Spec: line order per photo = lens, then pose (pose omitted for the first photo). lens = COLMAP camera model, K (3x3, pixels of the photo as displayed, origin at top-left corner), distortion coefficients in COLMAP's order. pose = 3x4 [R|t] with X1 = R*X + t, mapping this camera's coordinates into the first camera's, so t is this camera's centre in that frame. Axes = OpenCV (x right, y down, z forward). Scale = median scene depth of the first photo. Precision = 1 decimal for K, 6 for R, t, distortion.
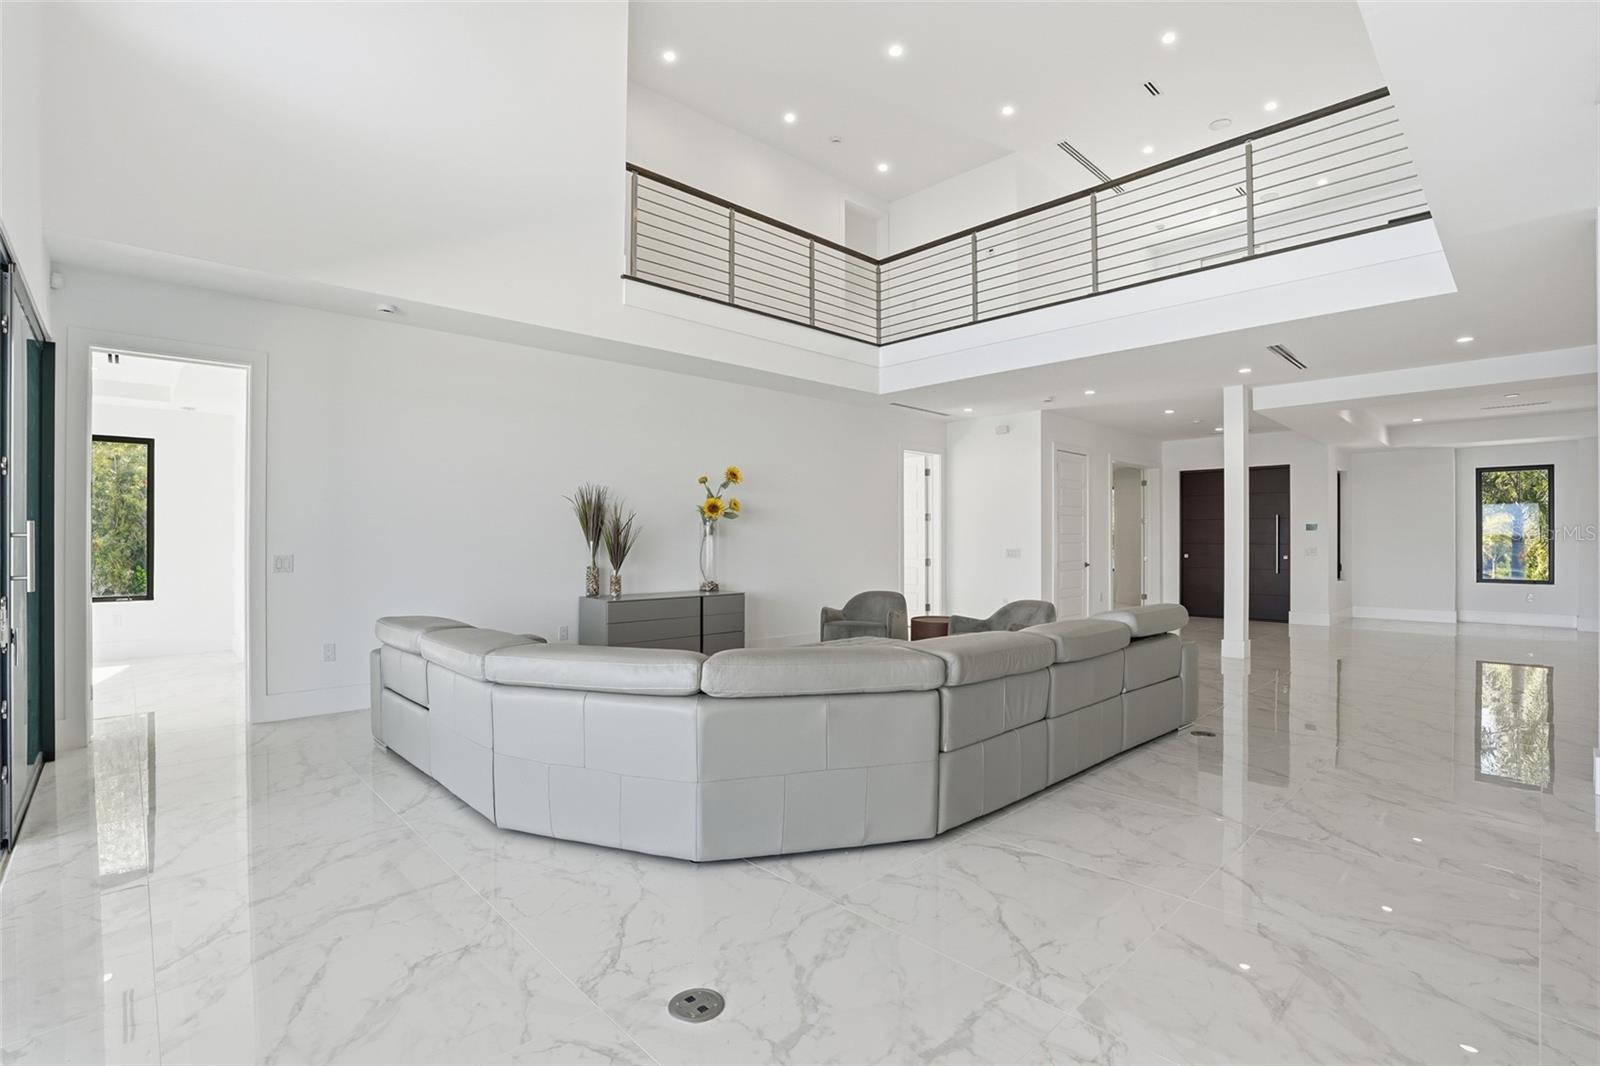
lens RADIAL K [[735.5, 0, 794.4], [0, 735.5, 535.6], [0, 0, 1]] dist [-0.018982, 0.001125]
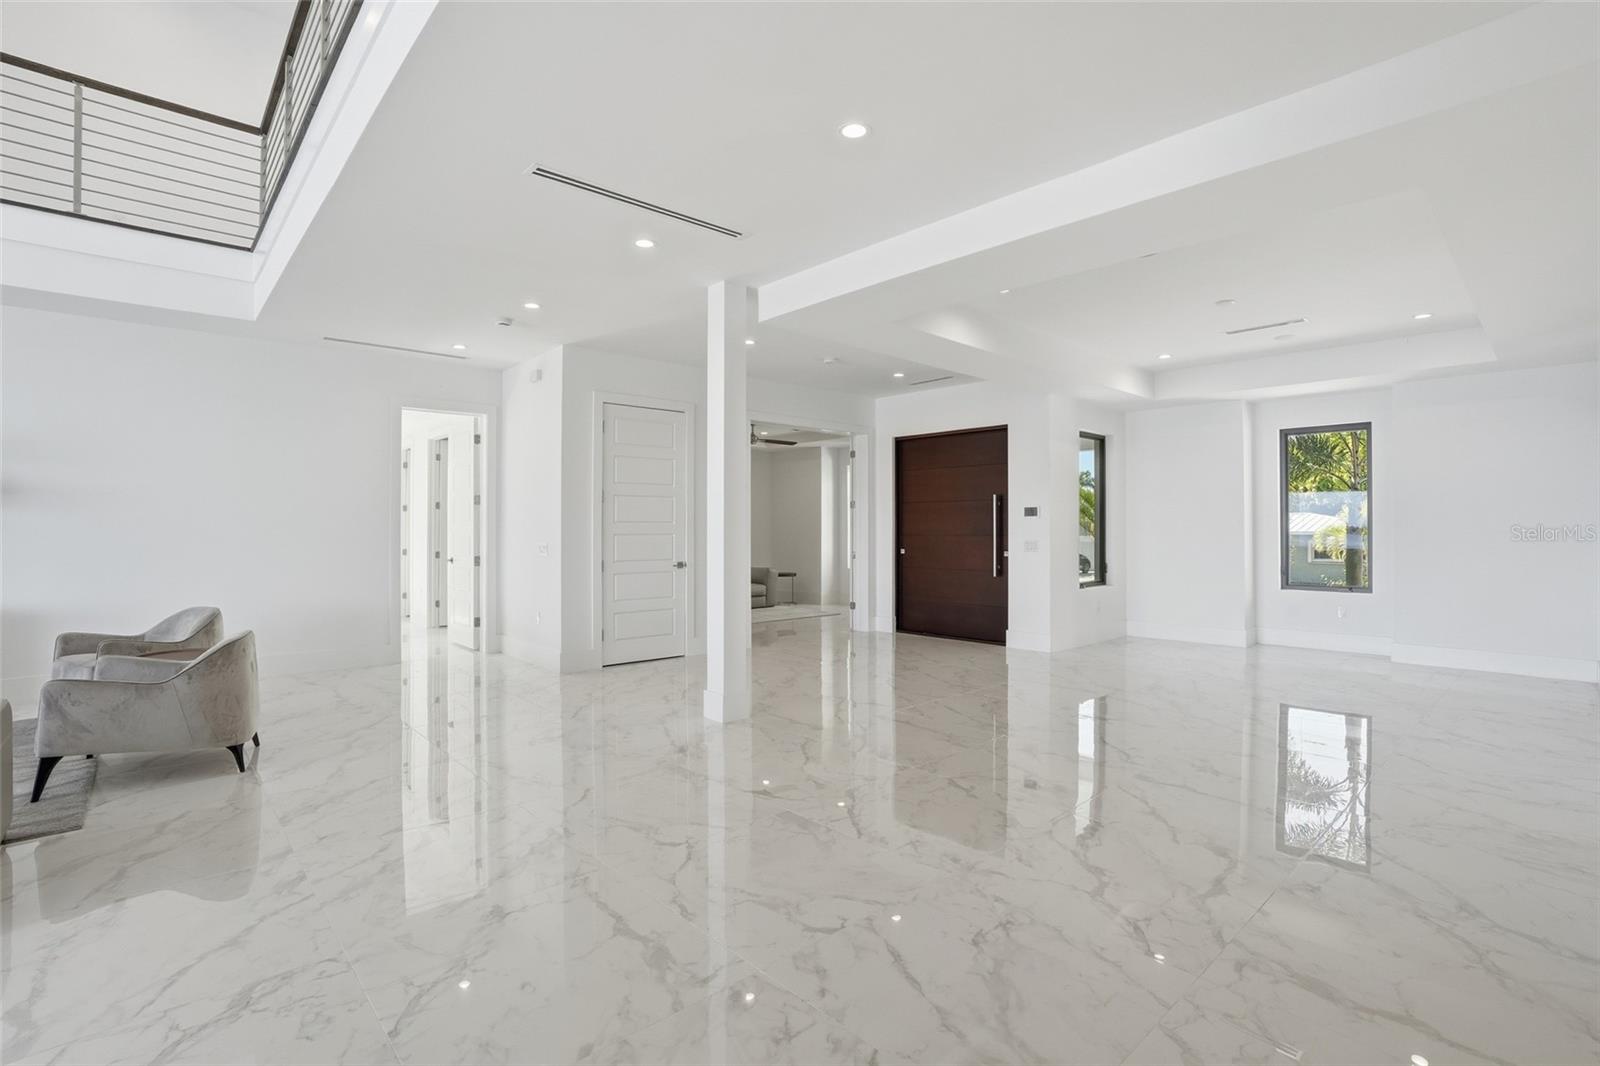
lens RADIAL K [[735.5, 0, 804.1], [0, 735.5, 529.7], [0, 0, 1]] dist [-0.018982, 0.001125]
pose [[0.999137, -0.002110, -0.041473, 0.511513], [0.002427, 0.999968, 0.007575, -0.000174], [0.041455, -0.007670, 0.999111, 0.266154]]
